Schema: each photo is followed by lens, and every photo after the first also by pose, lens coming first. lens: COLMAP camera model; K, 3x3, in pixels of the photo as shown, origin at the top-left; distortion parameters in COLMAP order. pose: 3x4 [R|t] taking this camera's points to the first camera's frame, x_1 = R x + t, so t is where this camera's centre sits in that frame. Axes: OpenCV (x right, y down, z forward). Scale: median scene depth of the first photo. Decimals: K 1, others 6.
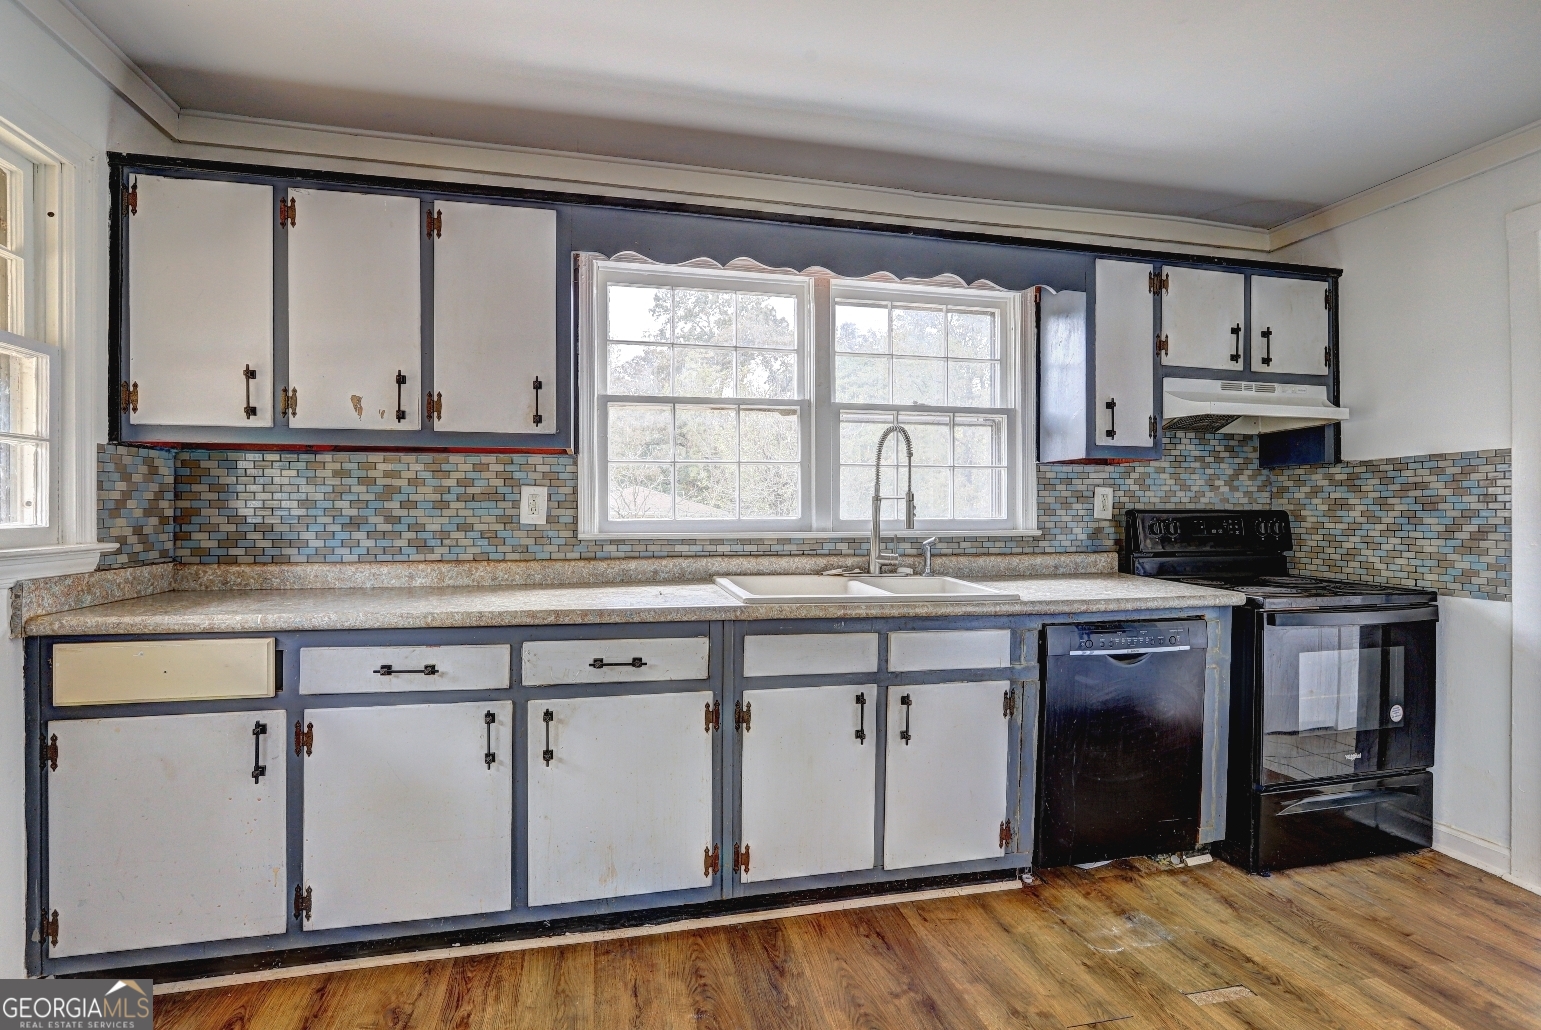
lens RADIAL K [[755.6, 0, 768.7], [0, 755.6, 510.8], [0, 0, 1]] dist [-0.001922, 0.000606]
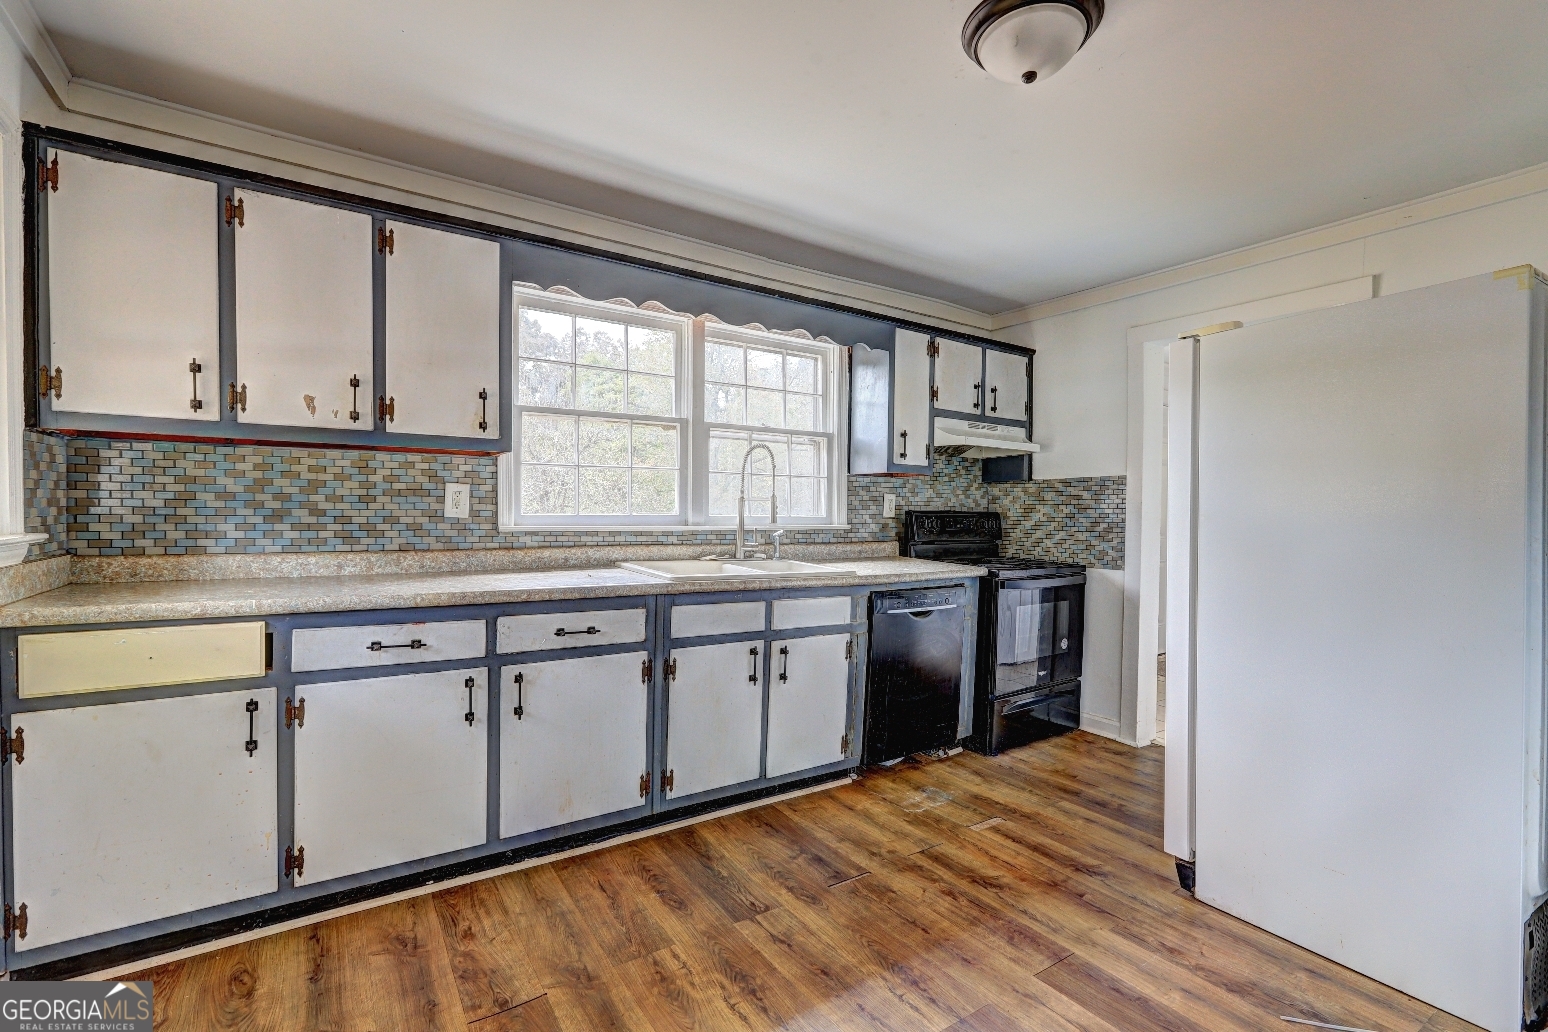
lens RADIAL K [[697.3, 0, 772.0], [0, 697.3, 526.7], [0, 0, 1]] dist [-0.002031, 0.000201]
pose [[0.936867, 0.003079, 0.349673, -0.255604], [-0.012147, 0.999644, 0.023743, 0.001165], [-0.349475, -0.026491, 0.936571, -0.138257]]
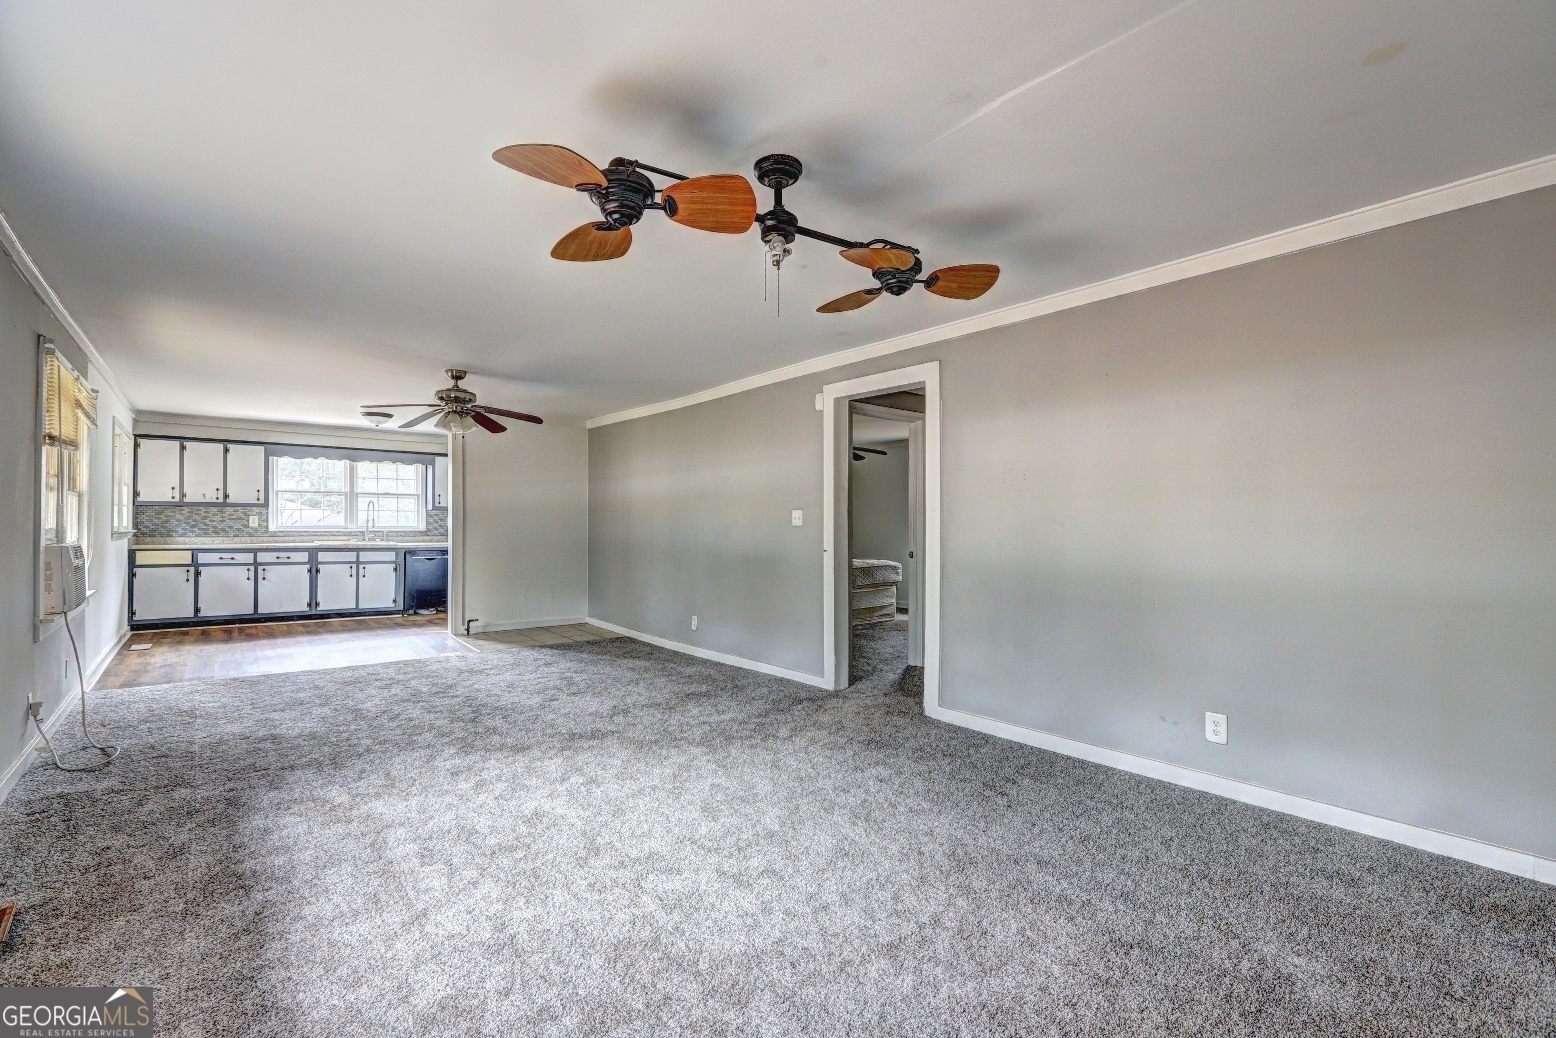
lens RADIAL K [[698.4, 0, 773.0], [0, 698.4, 522.6], [0, 0, 1]] dist [-0.000455, 0.000636]
pose [[0.903803, 0.005387, 0.427915, 0.541273], [-0.002961, 0.999976, -0.006335, 0.013552], [-0.427939, 0.004459, 0.903797, -3.313000]]
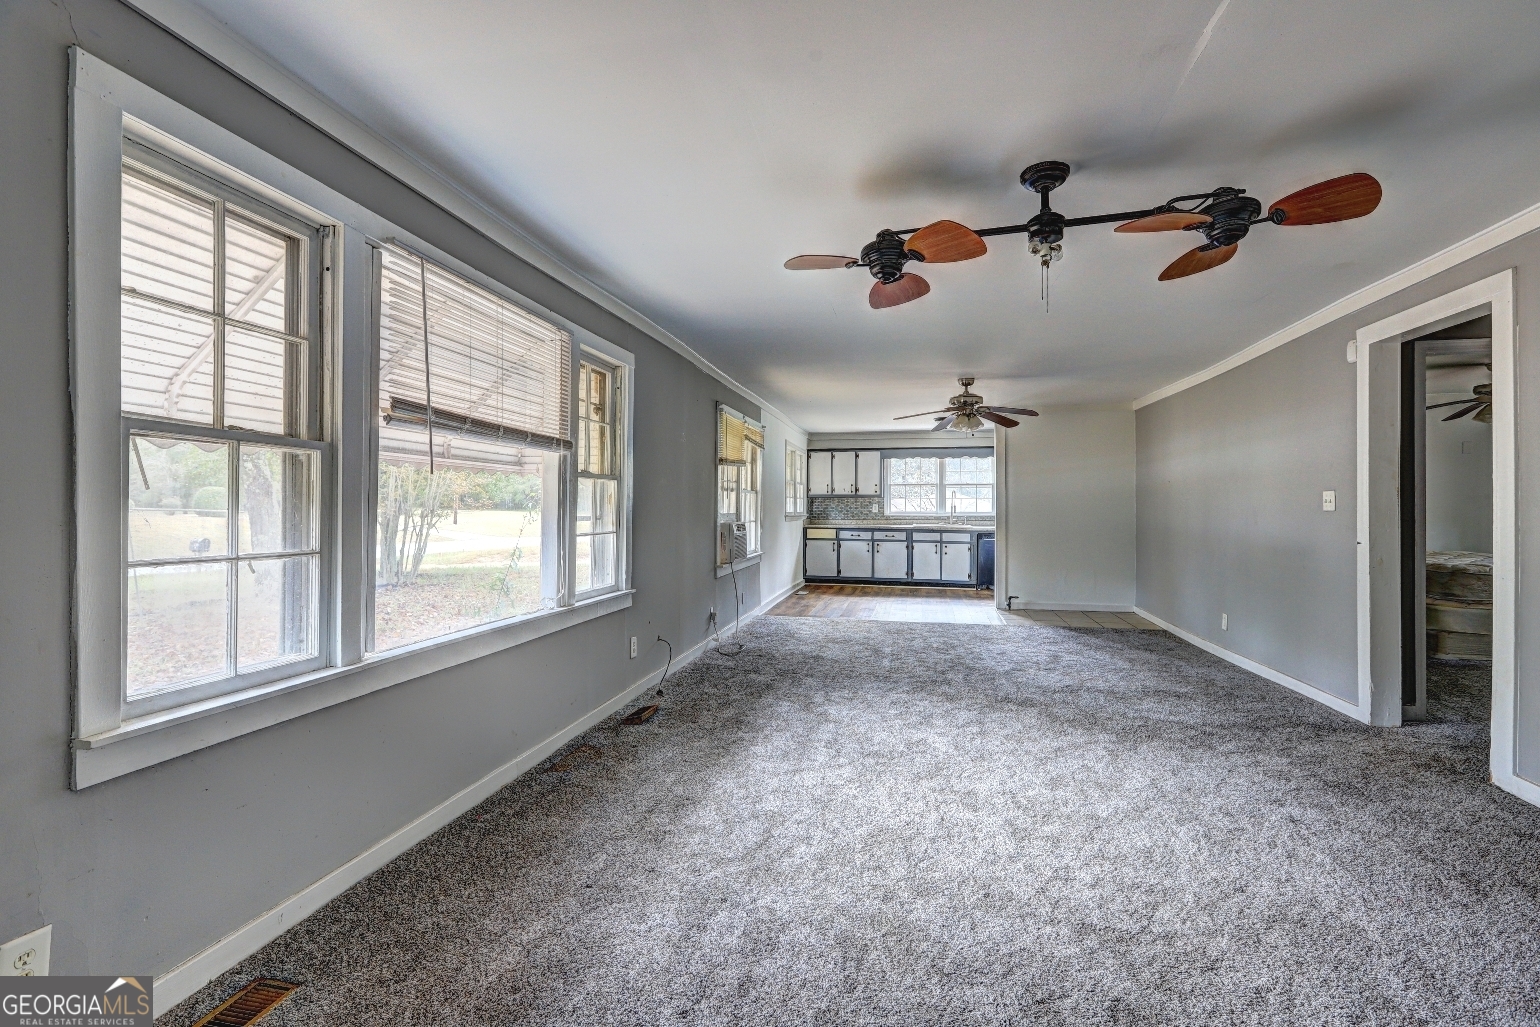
lens RADIAL K [[695.5, 0, 763.9], [0, 695.5, 514.4], [0, 0, 1]] dist [0.003904, 0.000775]
pose [[0.902677, 0.004438, -0.430296, 1.025157], [-0.002540, 0.999984, 0.004984, 0.012723], [0.430312, -0.003406, 0.902674, -3.541948]]
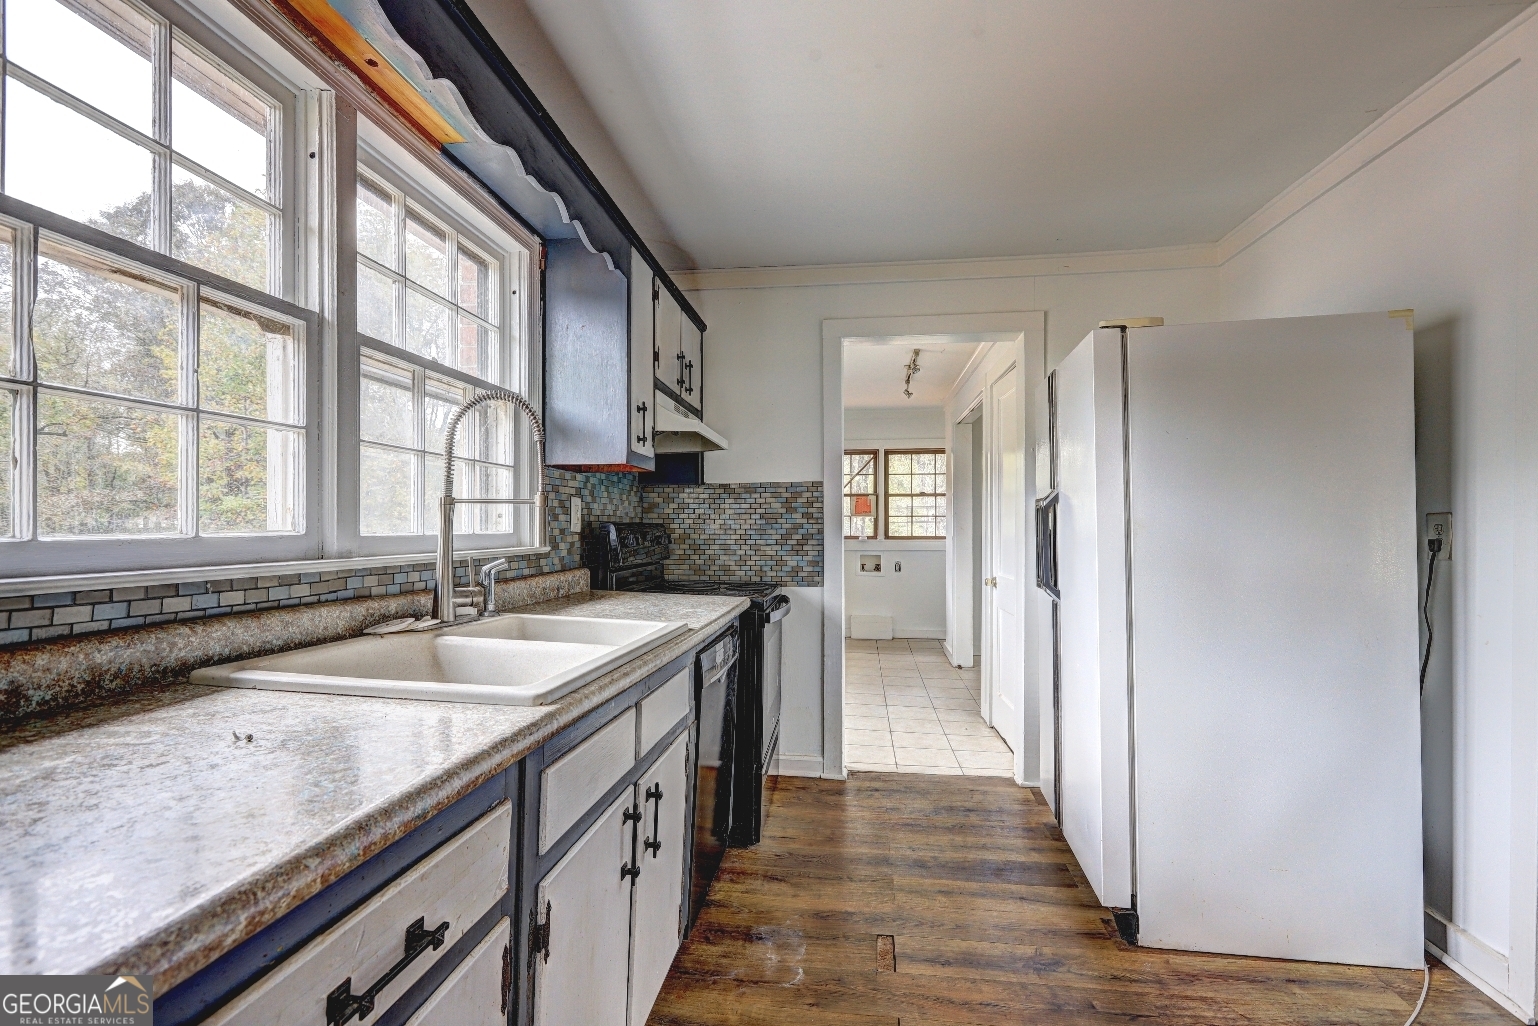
lens RADIAL K [[723.1, 0, 765.9], [0, 723.1, 528.1], [0, 0, 1]] dist [-0.001093, 0.000118]
pose [[0.356716, -0.001139, 0.934212, -0.375554], [-0.001871, 0.999996, 0.001934, 0.005158], [-0.934211, -0.002438, 0.356713, 0.625038]]
